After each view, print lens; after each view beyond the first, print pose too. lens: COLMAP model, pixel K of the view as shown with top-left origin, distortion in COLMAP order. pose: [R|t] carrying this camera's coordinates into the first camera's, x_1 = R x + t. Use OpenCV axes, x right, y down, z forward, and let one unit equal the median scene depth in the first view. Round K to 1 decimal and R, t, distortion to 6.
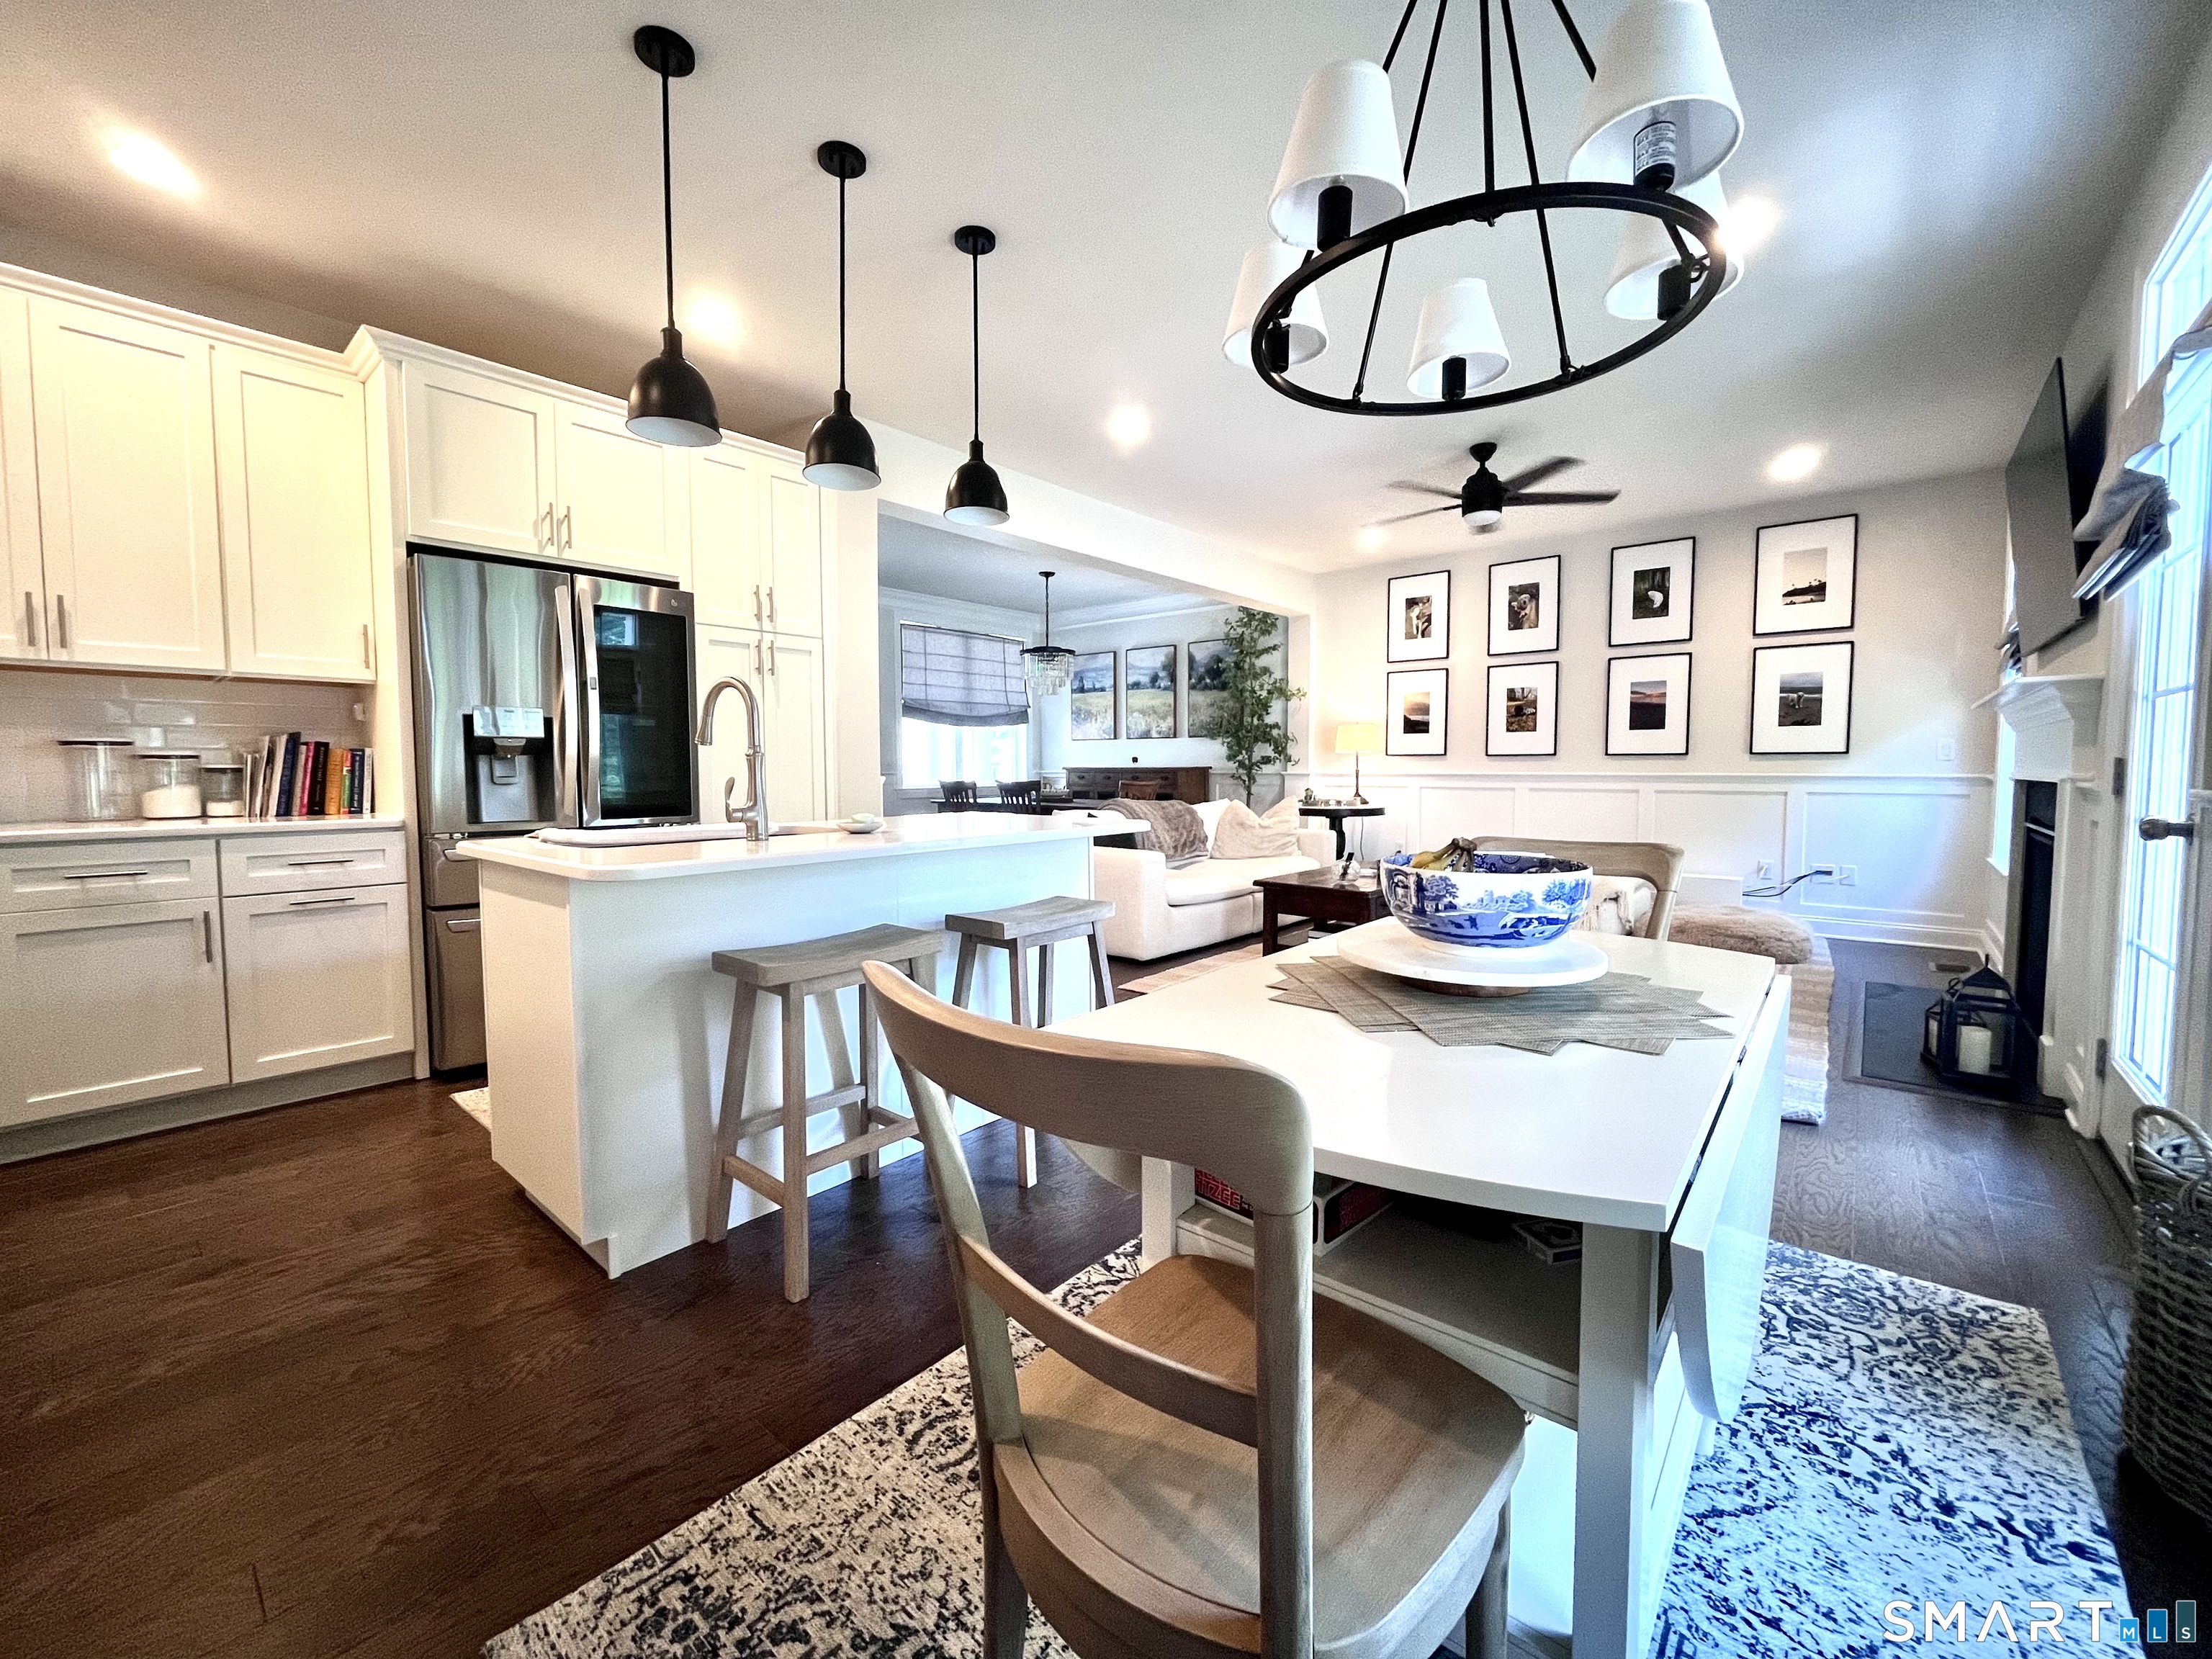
lens RADIAL K [[891.8, 0, 1105.3], [0, 891.8, 819.0], [0, 0, 1]] dist [-0.002447, -0.000756]
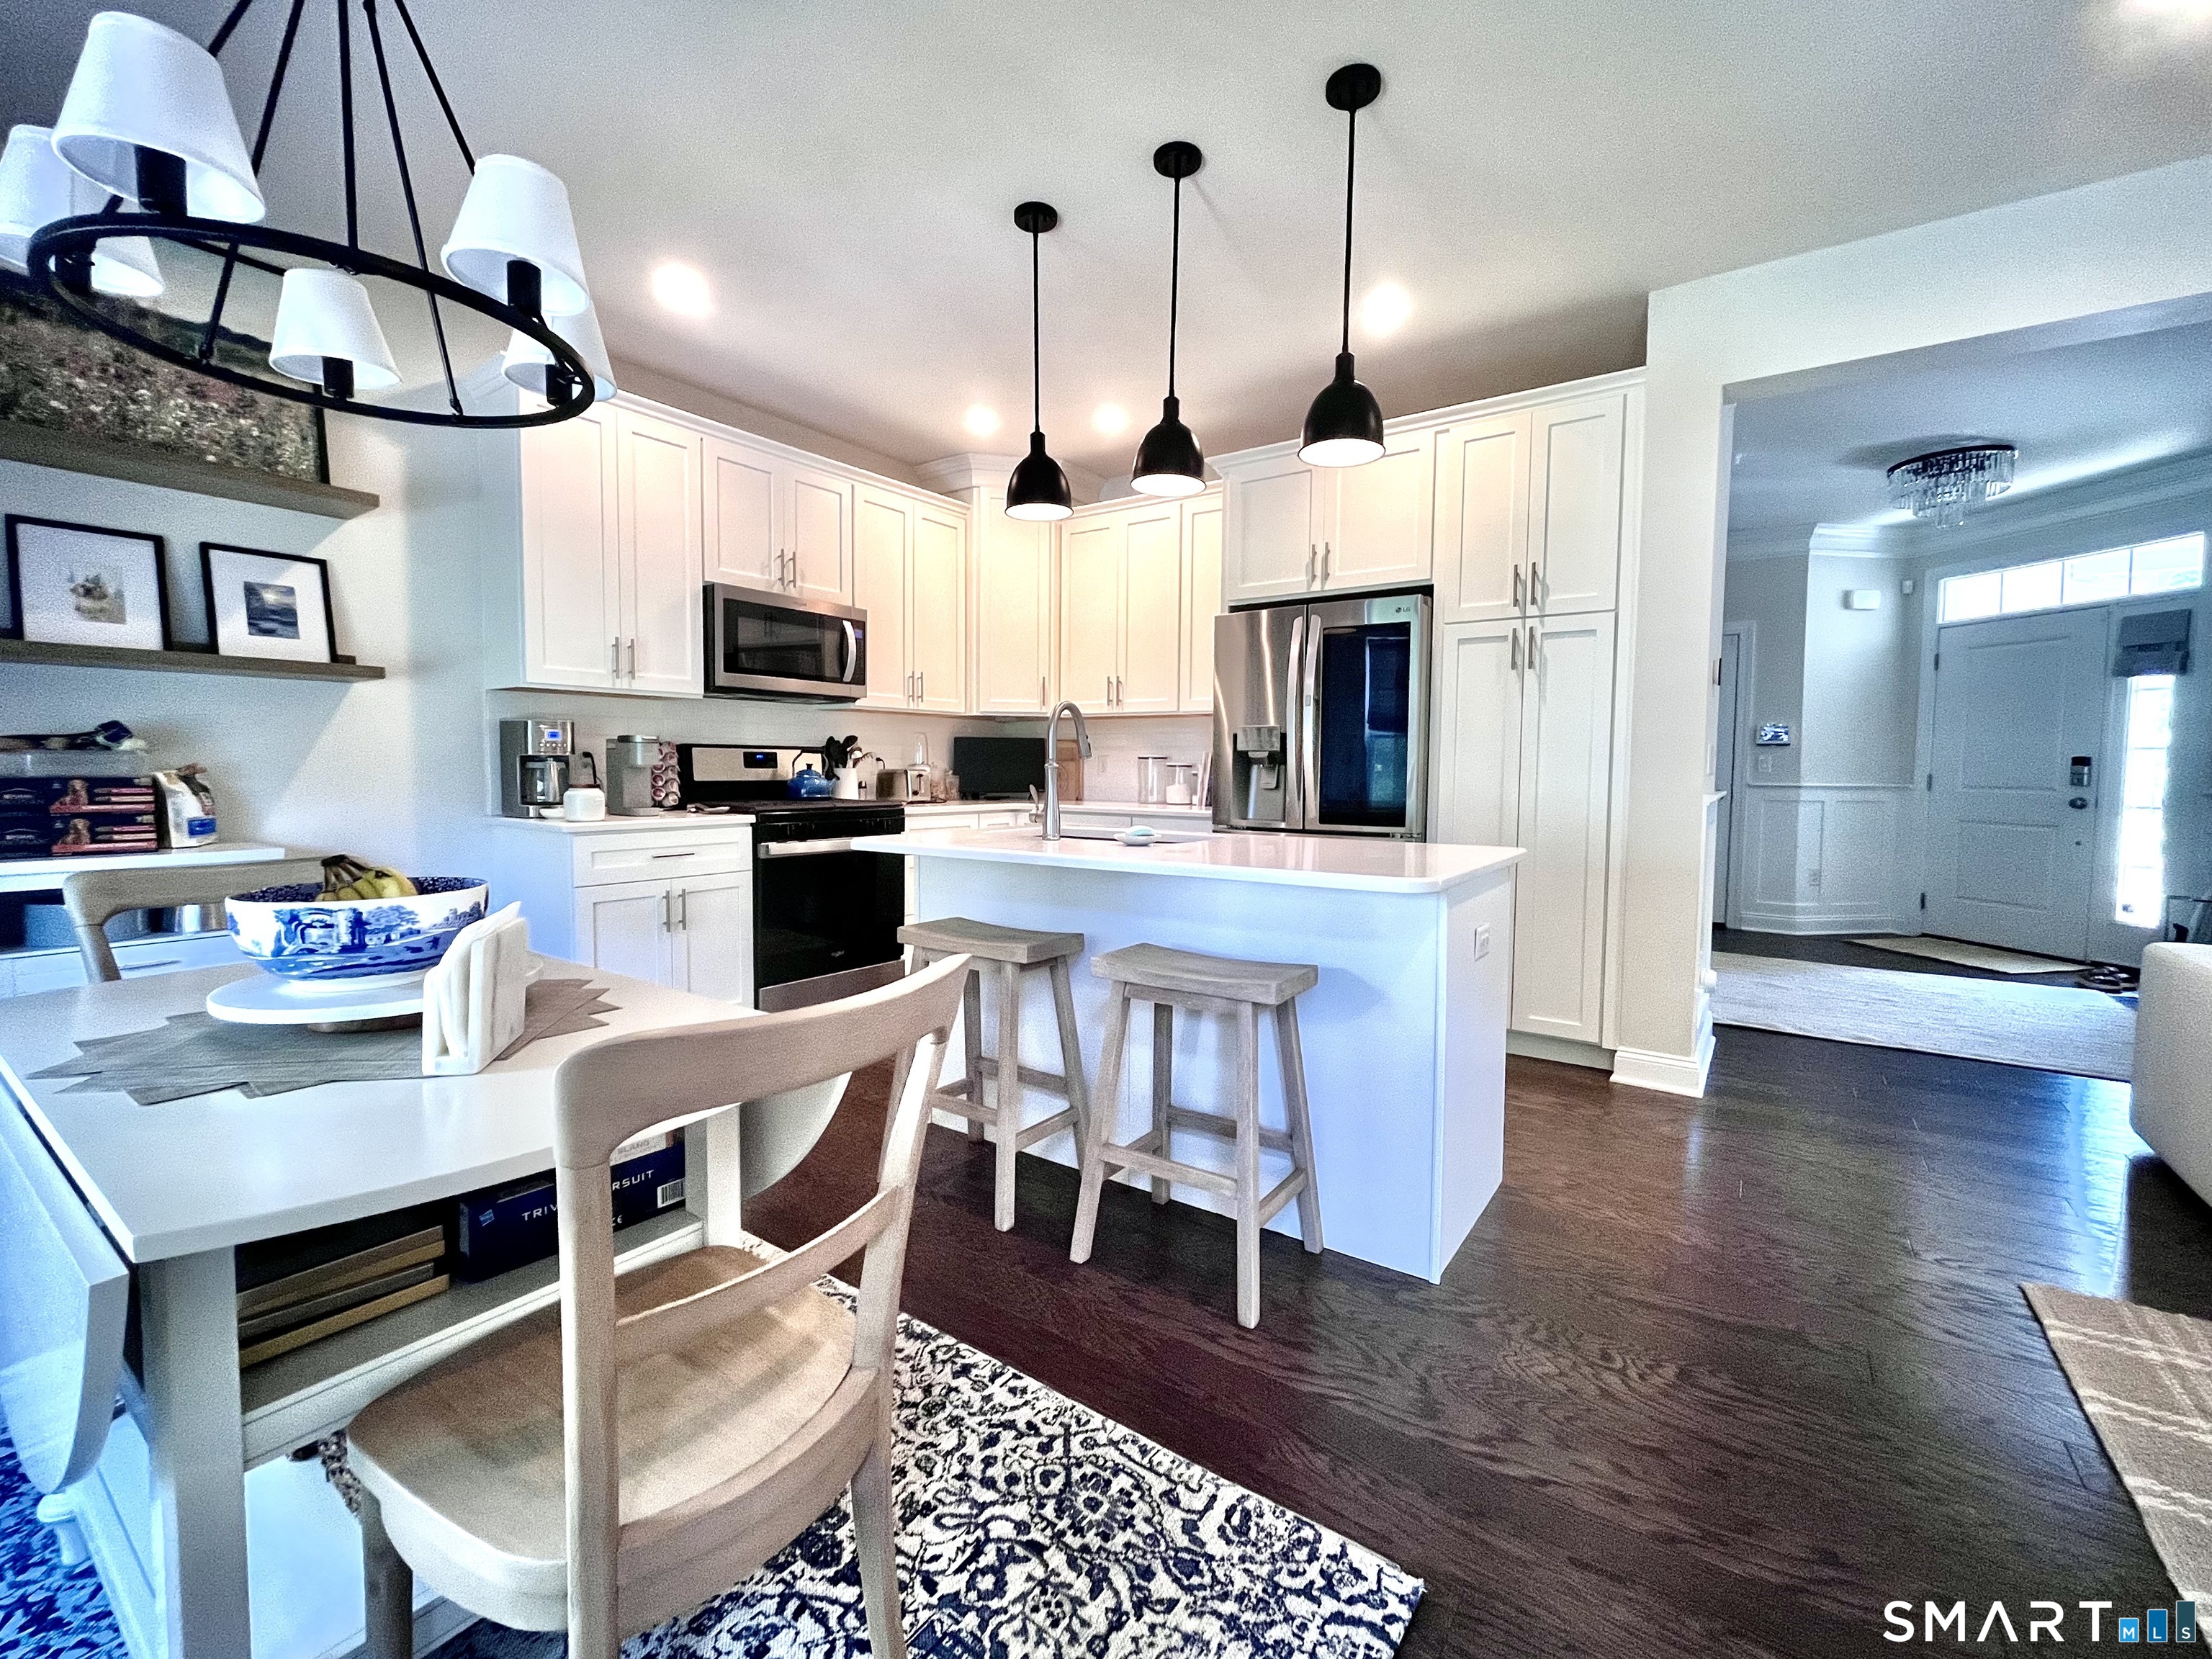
lens RADIAL K [[913.8, 0, 1104.0], [0, 913.8, 793.5], [0, 0, 1]] dist [-0.054984, -0.000019]
pose [[0.071103, 0.035790, -0.996827, 0.615946], [-0.069525, 0.997103, 0.030840, -0.065440], [0.995043, 0.067112, 0.073385, 0.797539]]
